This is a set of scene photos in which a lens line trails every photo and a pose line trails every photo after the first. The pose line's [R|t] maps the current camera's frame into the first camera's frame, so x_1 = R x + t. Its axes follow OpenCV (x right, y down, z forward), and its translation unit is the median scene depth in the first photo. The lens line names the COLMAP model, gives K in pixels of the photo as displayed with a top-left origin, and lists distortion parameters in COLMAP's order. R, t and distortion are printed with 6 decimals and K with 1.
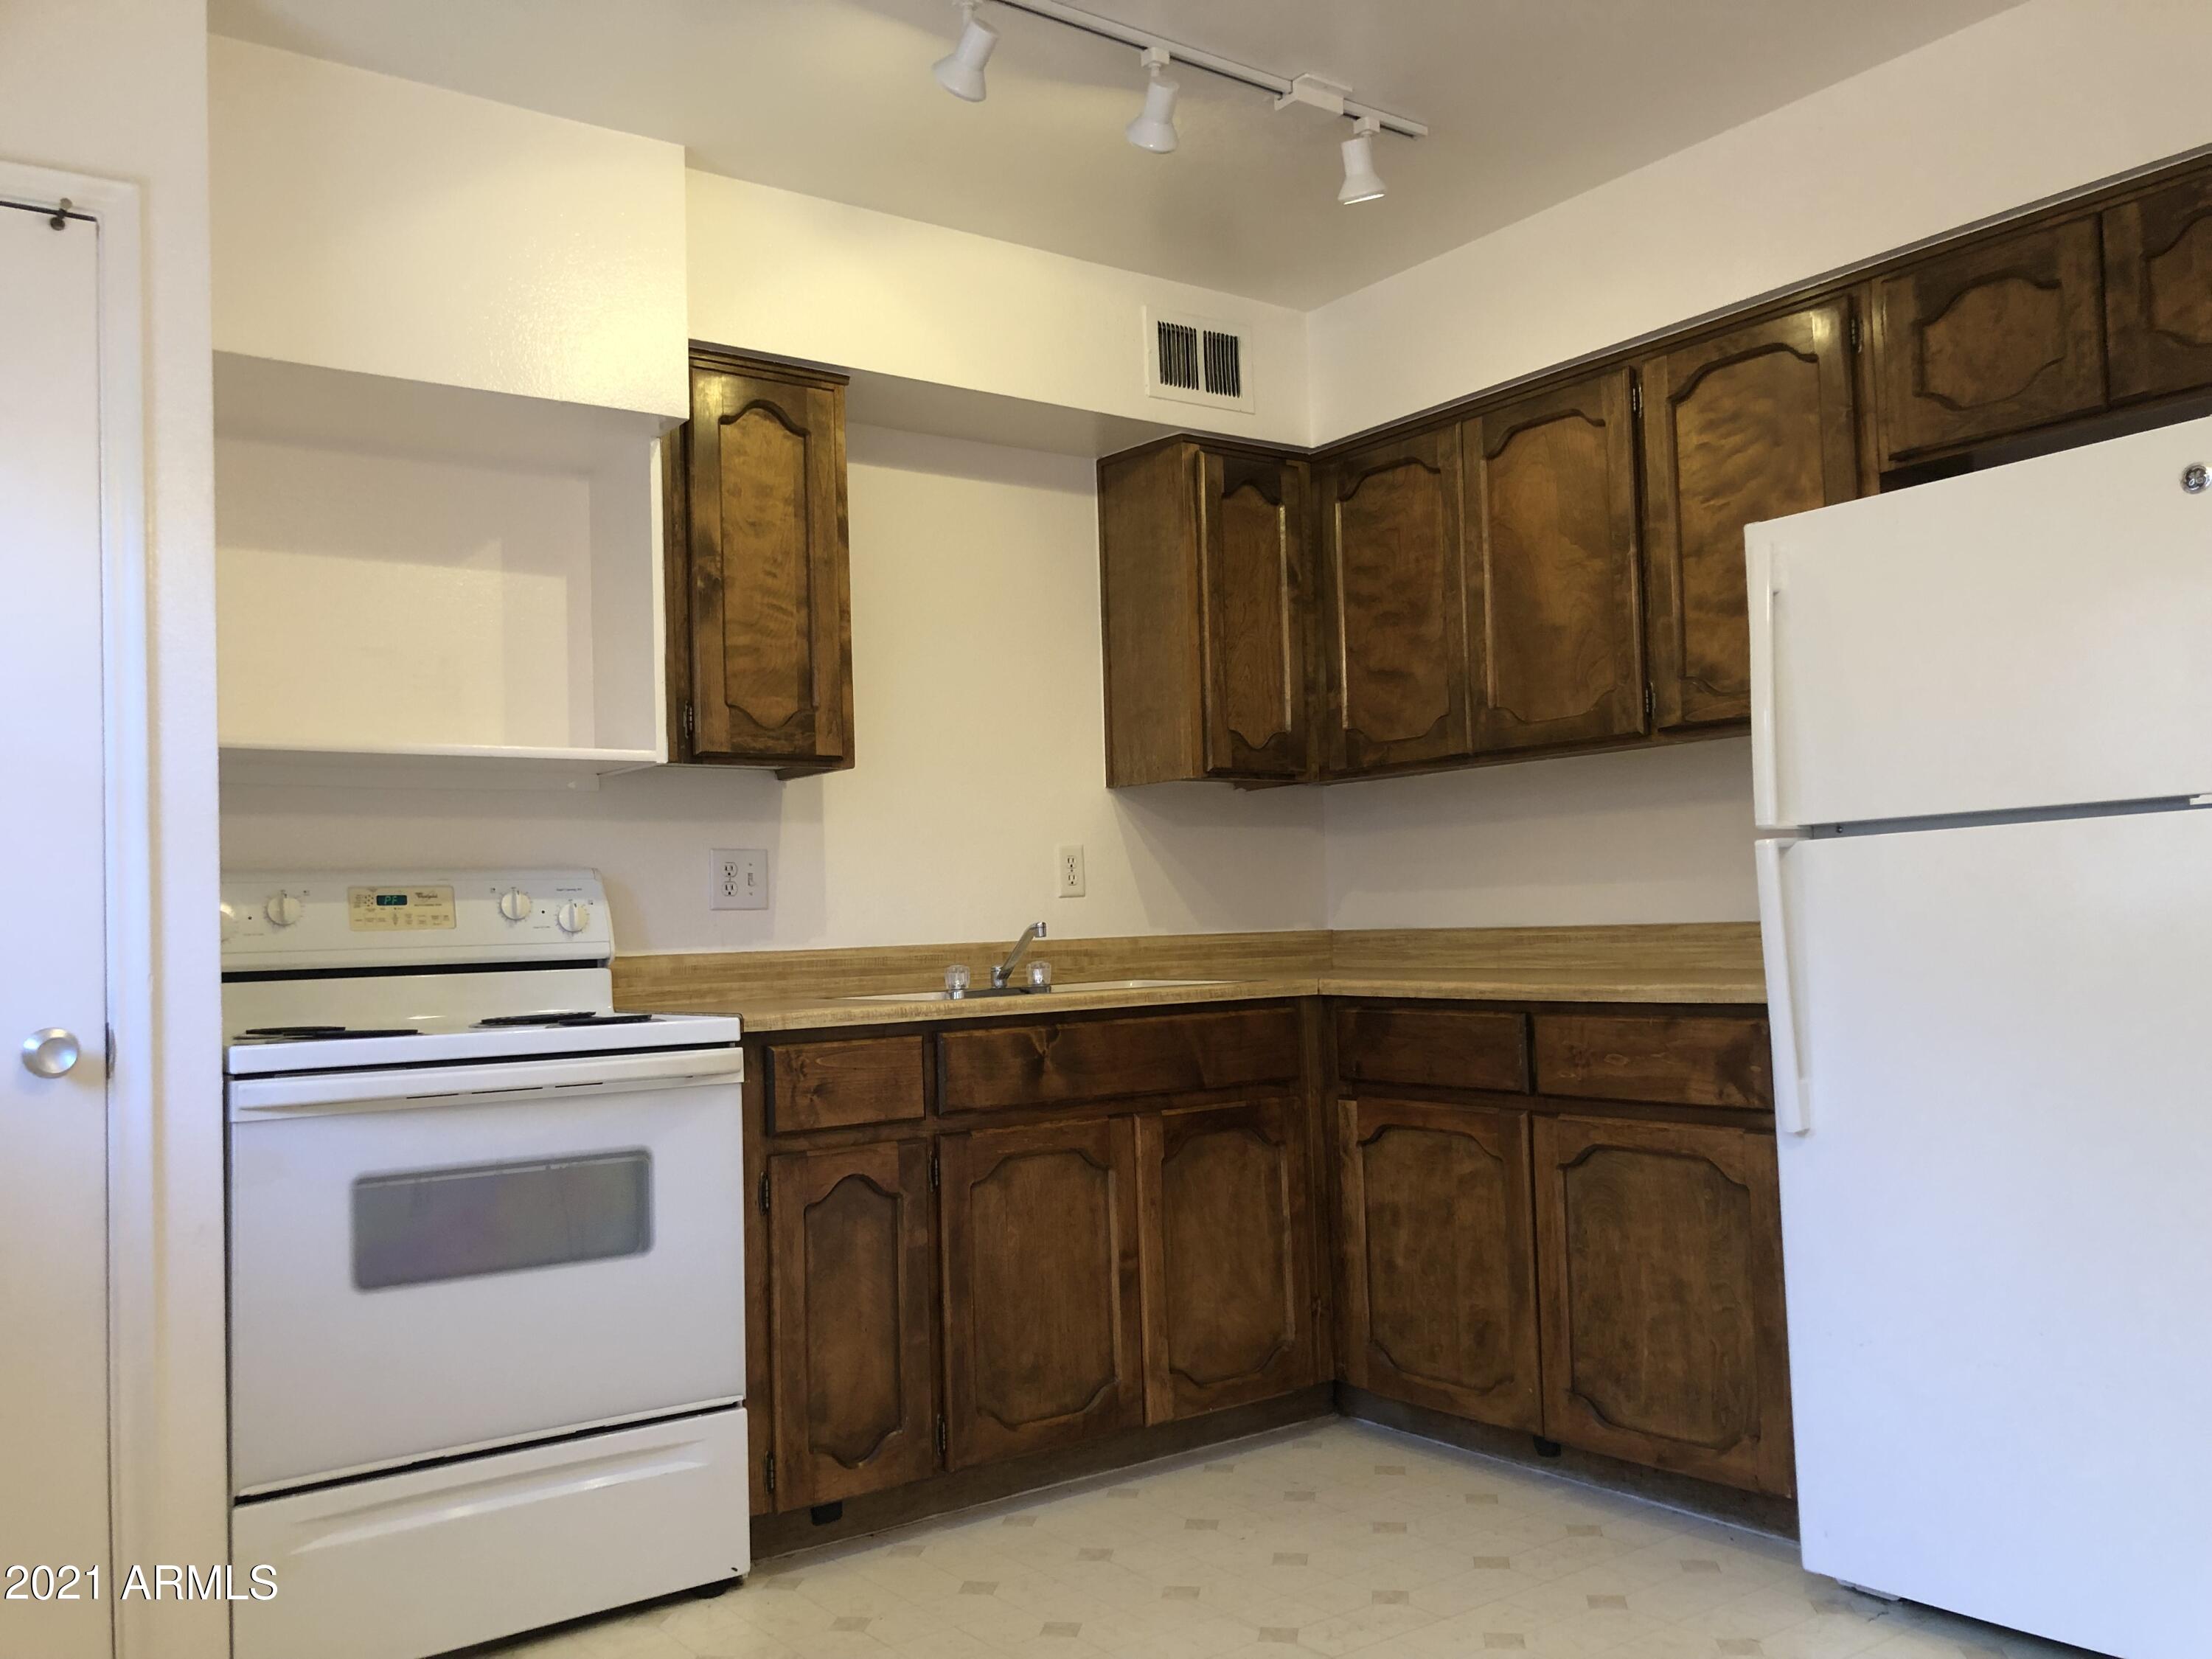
lens RADIAL K [[1823.8, 0, 1116.9], [0, 1823.8, 843.5], [0, 0, 1]] dist [0.091392, -0.178309]
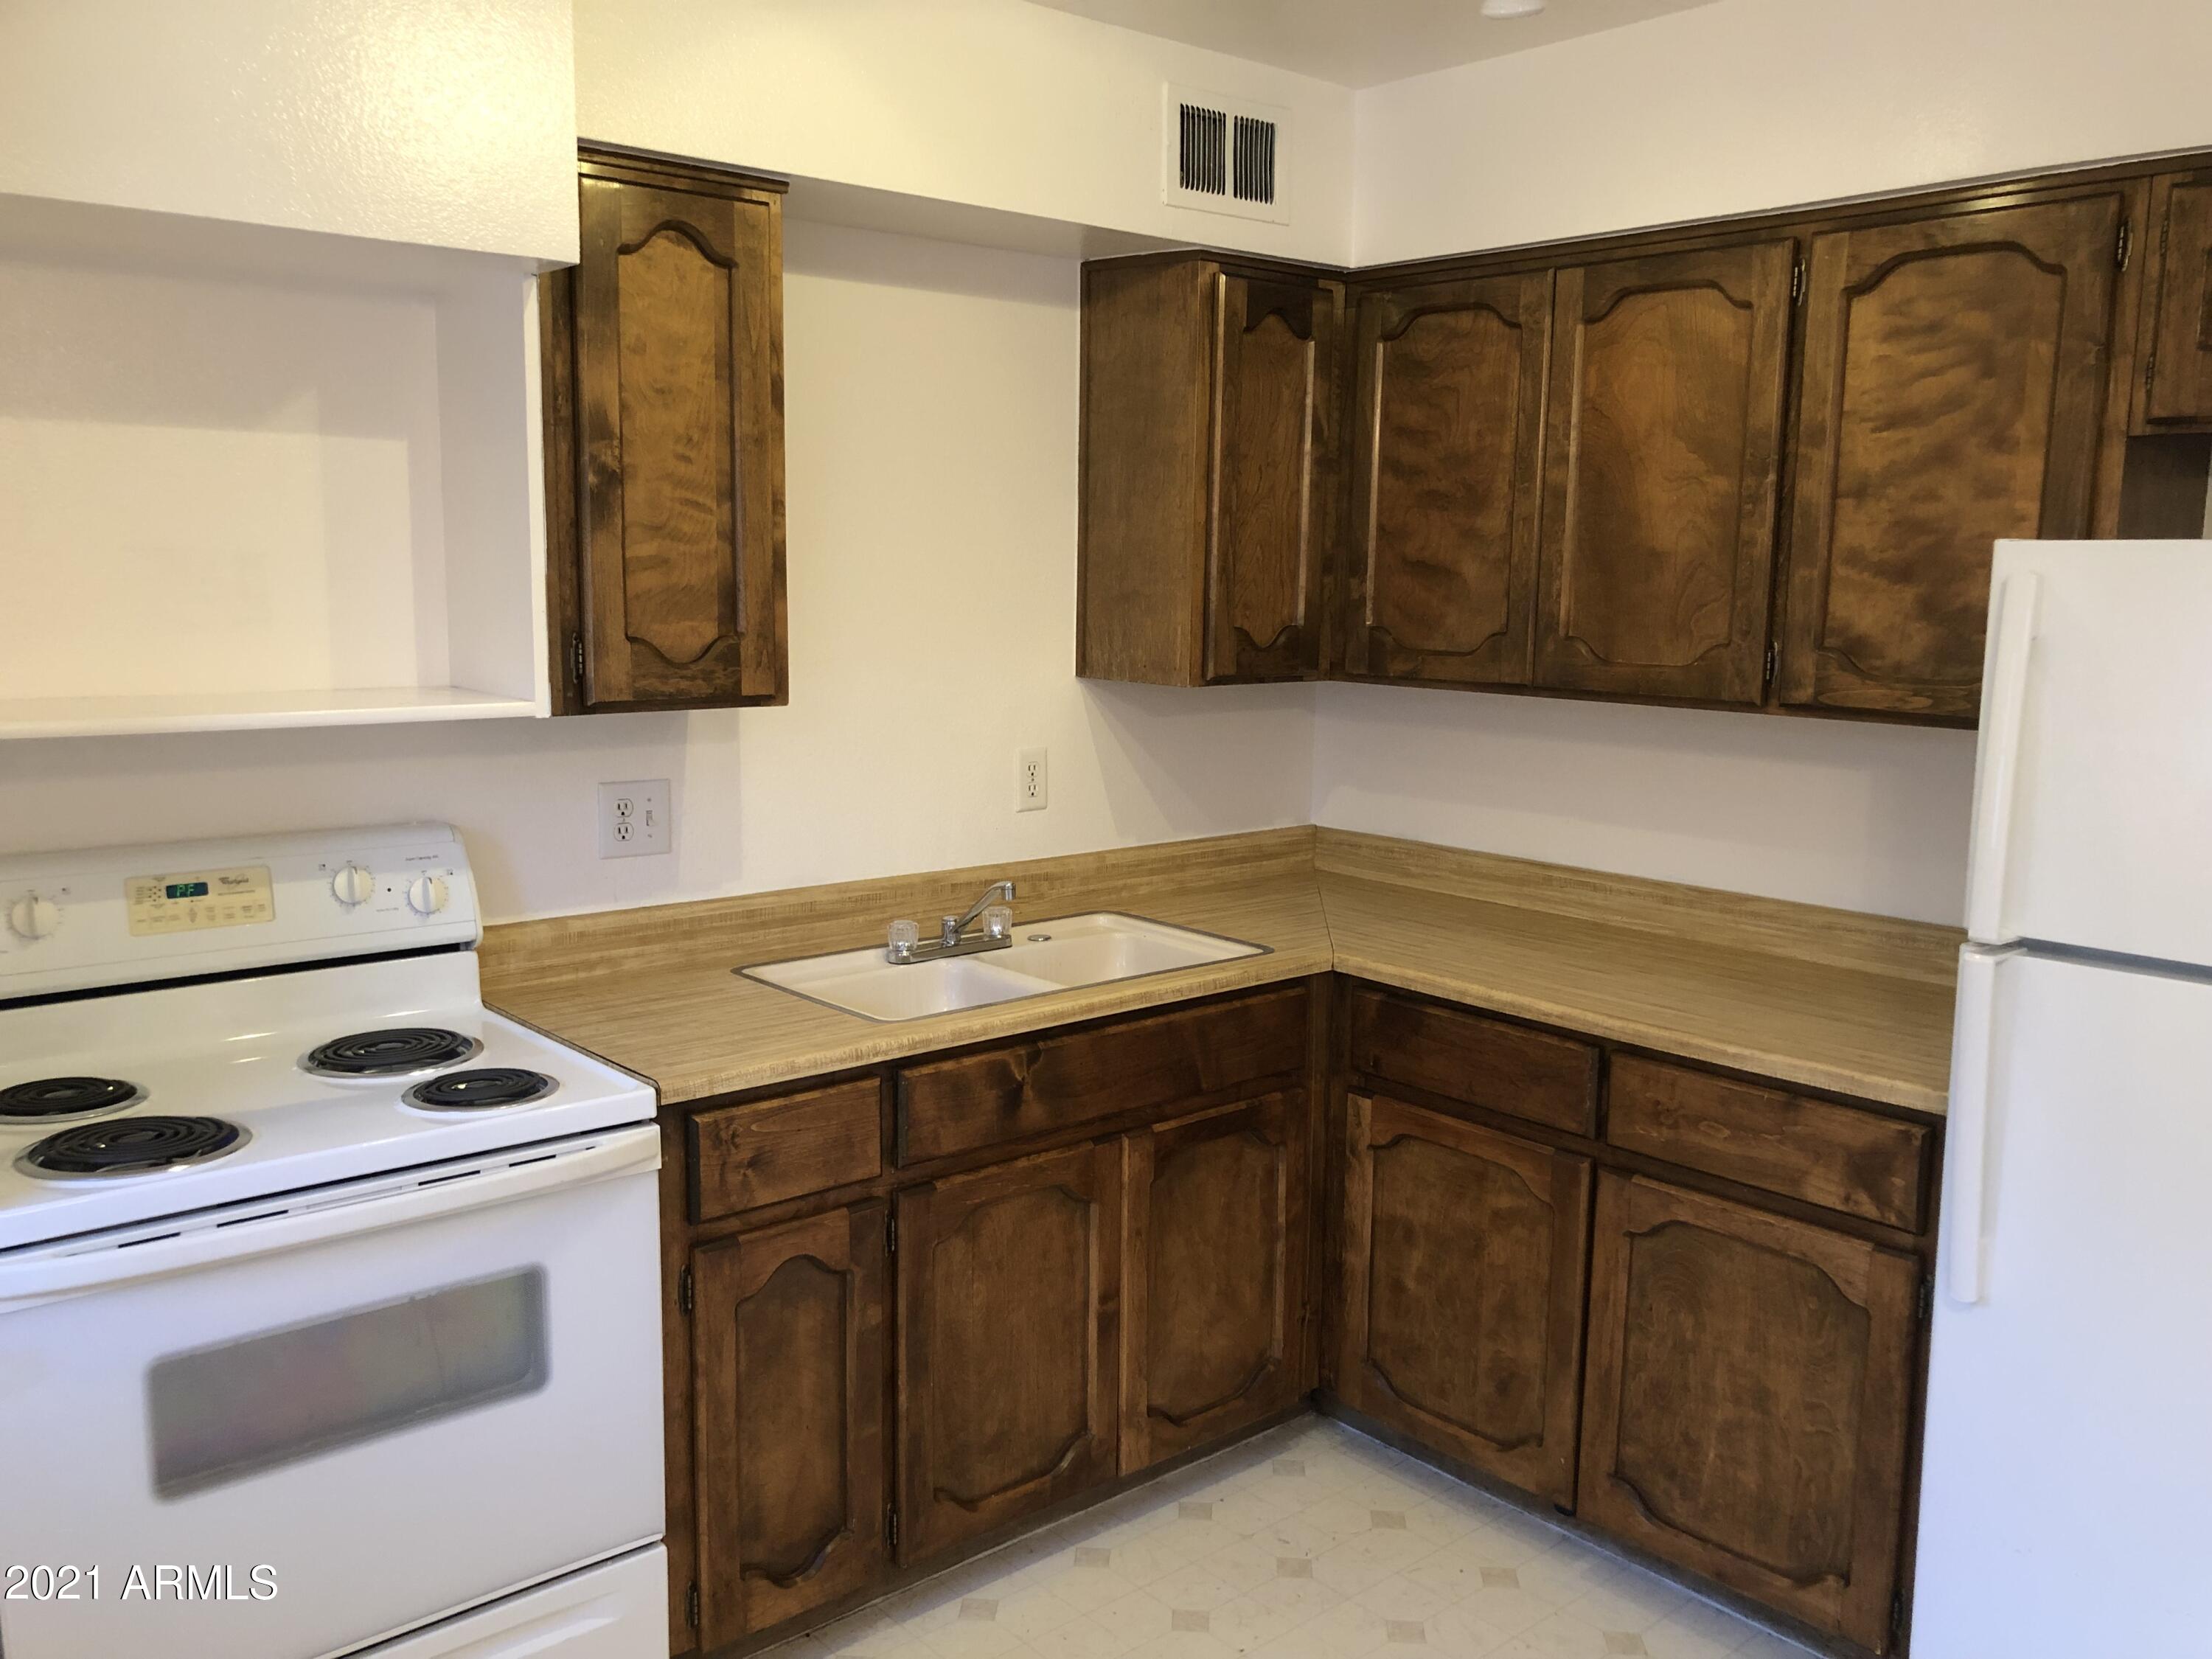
lens RADIAL K [[1831.6, 0, 1120.6], [0, 1831.6, 838.7], [0, 0, 1]] dist [0.040158, -0.055636]
pose [[0.995241, 0.032670, 0.091807, -0.074305], [-0.050169, 0.979456, 0.195318, -0.151861], [-0.083539, -0.198994, 0.976434, 0.211518]]
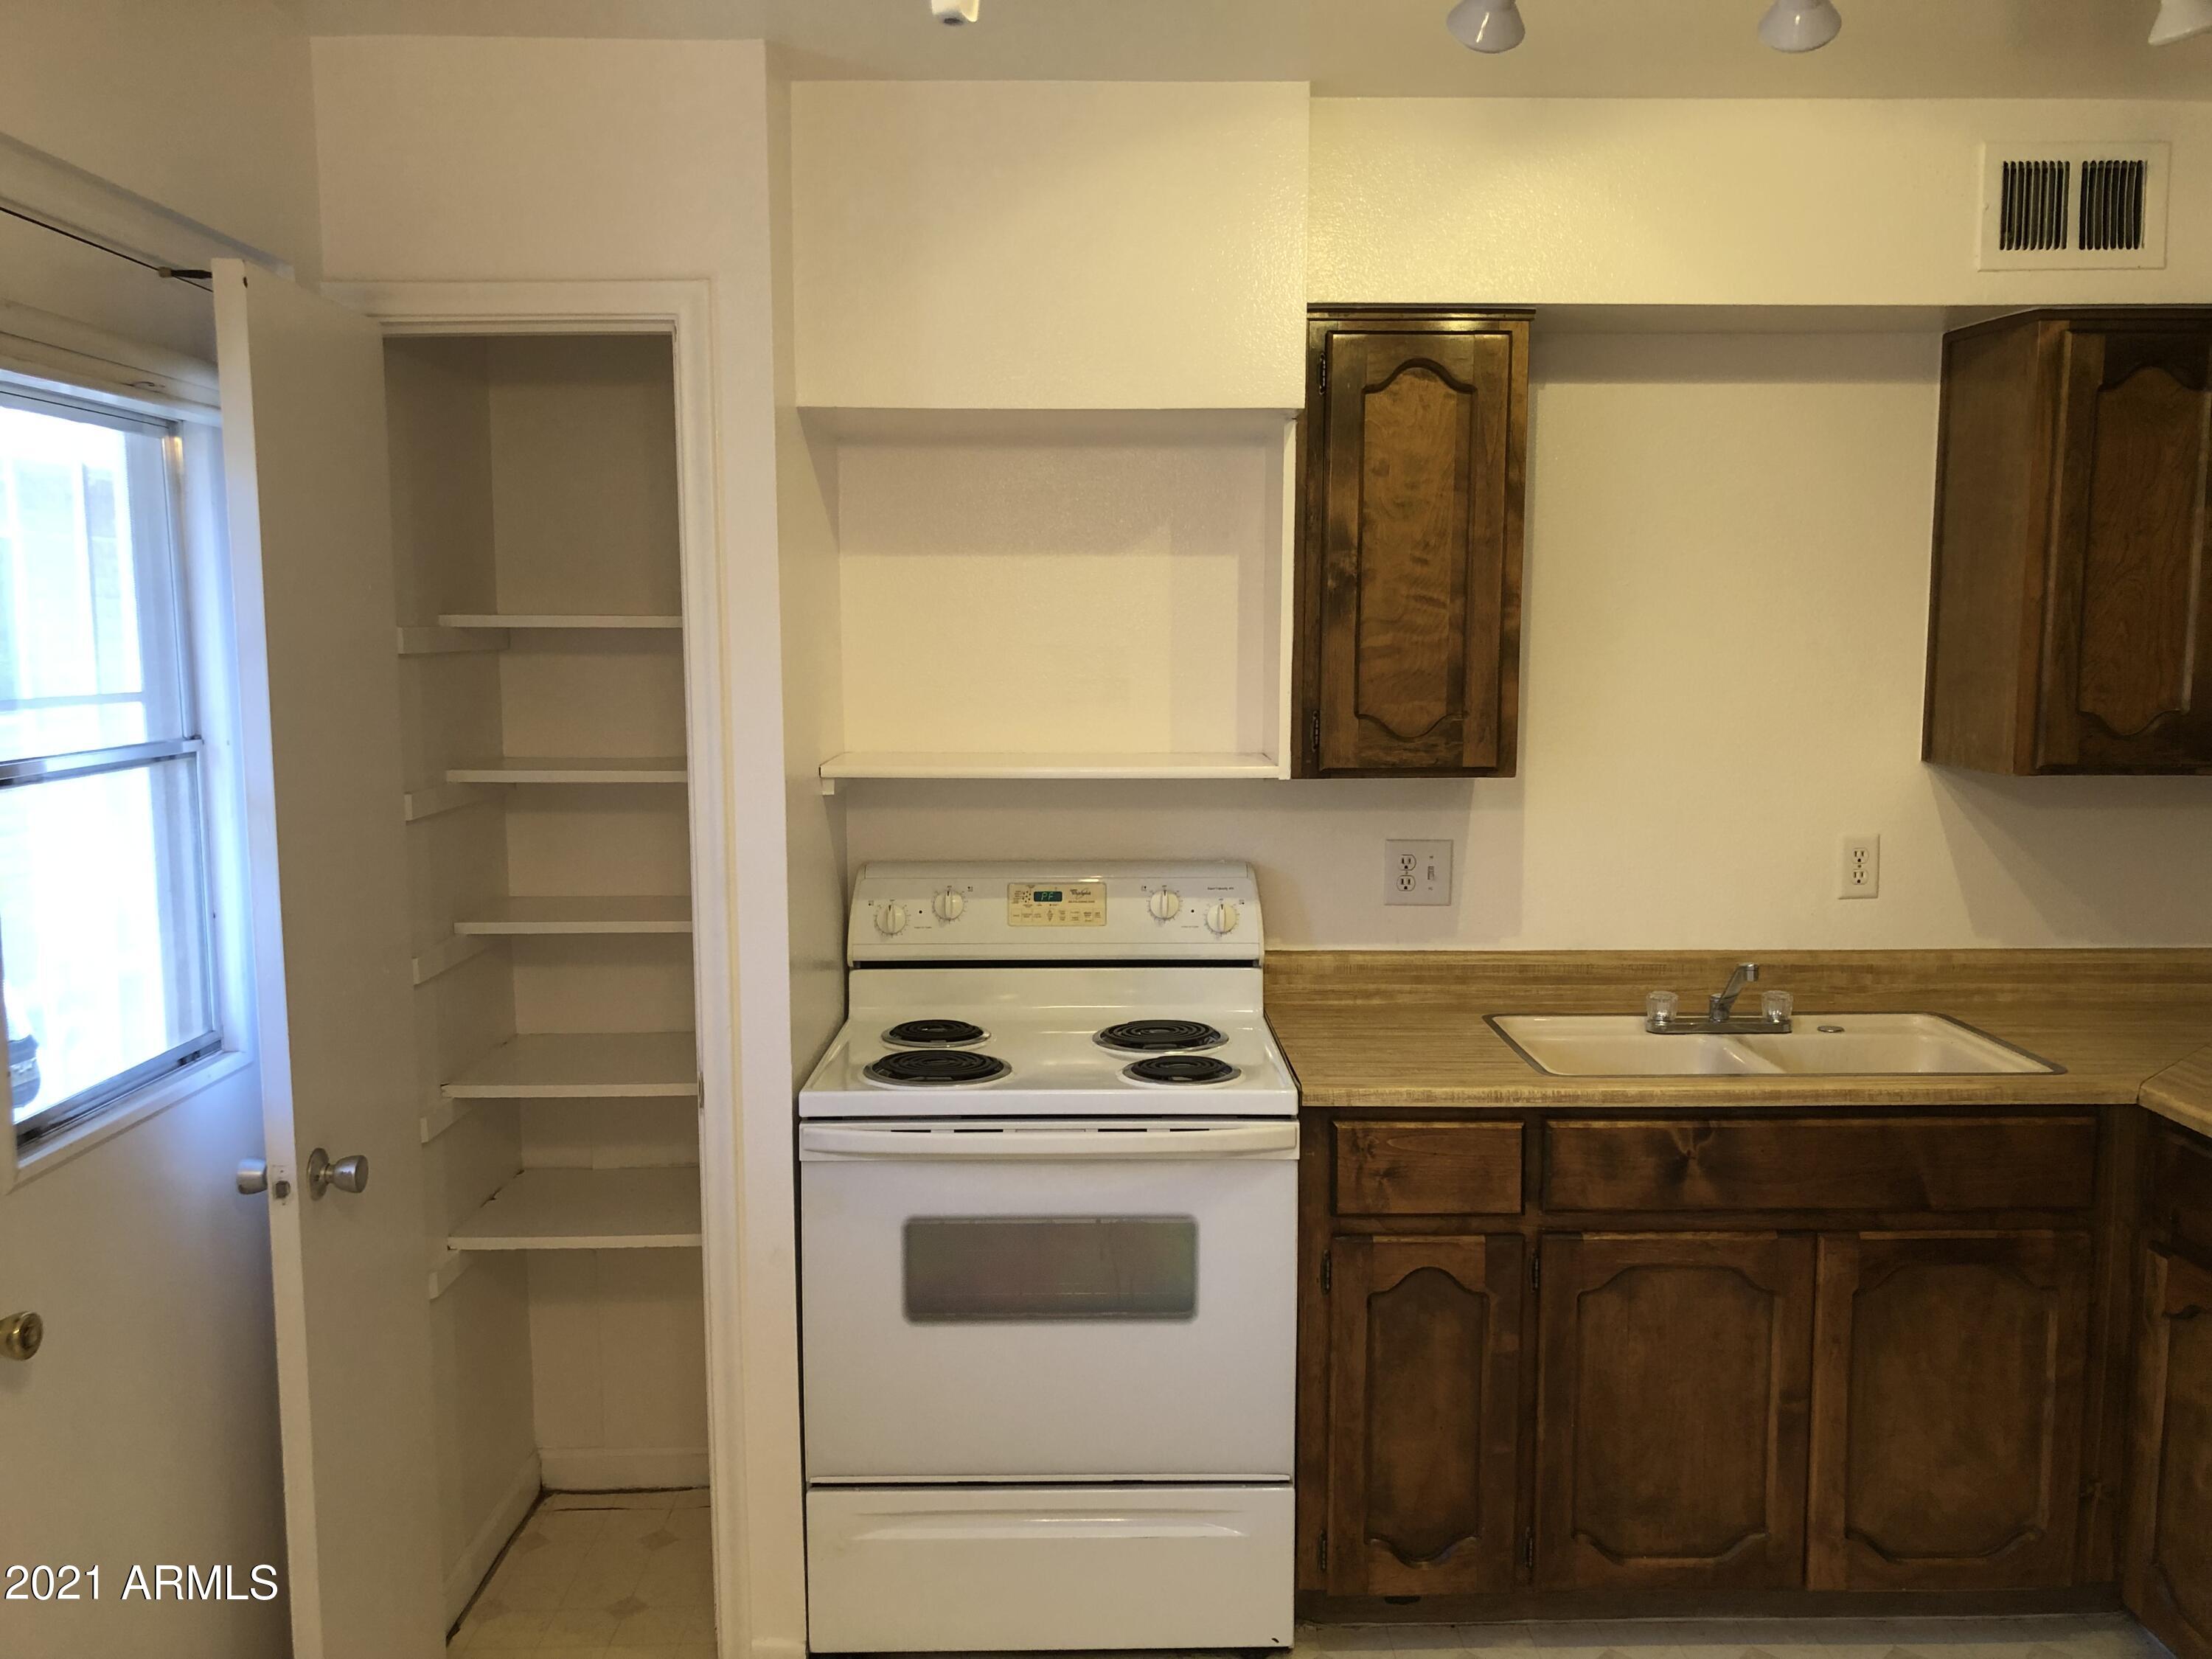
lens RADIAL K [[1823.8, 0, 1116.9], [0, 1823.8, 843.5], [0, 0, 1]] dist [0.091392, -0.178309]
pose [[0.816721, 0.099795, -0.568338, 0.206782], [0.001830, 0.984478, 0.175496, -0.169633], [0.577030, -0.144371, 0.803861, 0.192678]]
